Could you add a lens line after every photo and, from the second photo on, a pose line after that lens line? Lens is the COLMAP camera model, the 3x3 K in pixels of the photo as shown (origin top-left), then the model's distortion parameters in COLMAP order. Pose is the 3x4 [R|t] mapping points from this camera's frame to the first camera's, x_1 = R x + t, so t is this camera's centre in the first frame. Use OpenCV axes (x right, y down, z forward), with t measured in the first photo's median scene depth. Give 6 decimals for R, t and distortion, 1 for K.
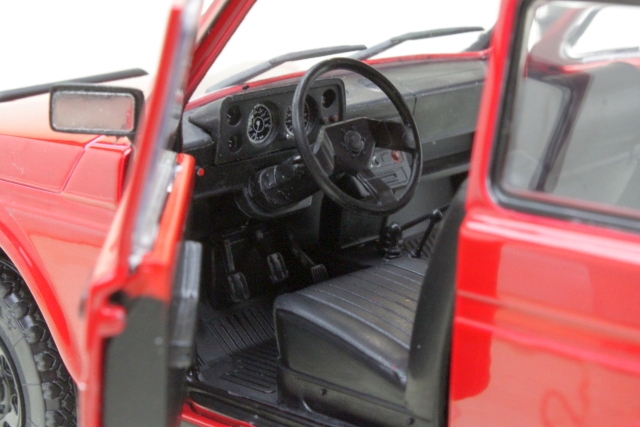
lens RADIAL K [[1575.1, 0, 319.7], [0, 1575.1, 213.8], [0, 0, 1]] dist [-0.161397, 0.000000]
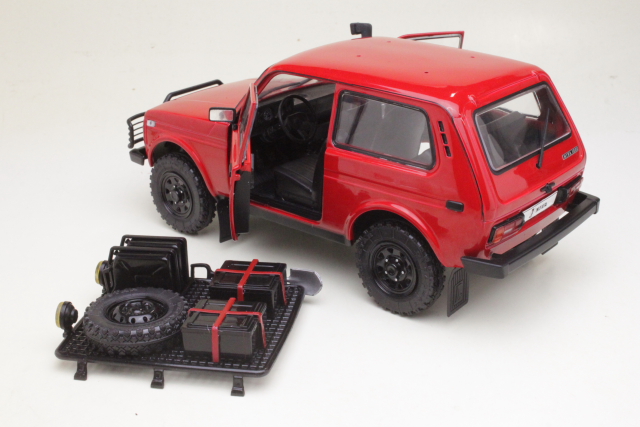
lens RADIAL K [[1046.3, 0, 319.7], [0, 1046.3, 213.5], [0, 0, 1]] dist [-0.007857, 0.000000]
pose [[0.998916, -0.007036, 0.046014, -0.035390], [0.001261, 0.992238, 0.124349, -0.134954], [-0.046532, -0.124157, 0.991171, -1.310542]]
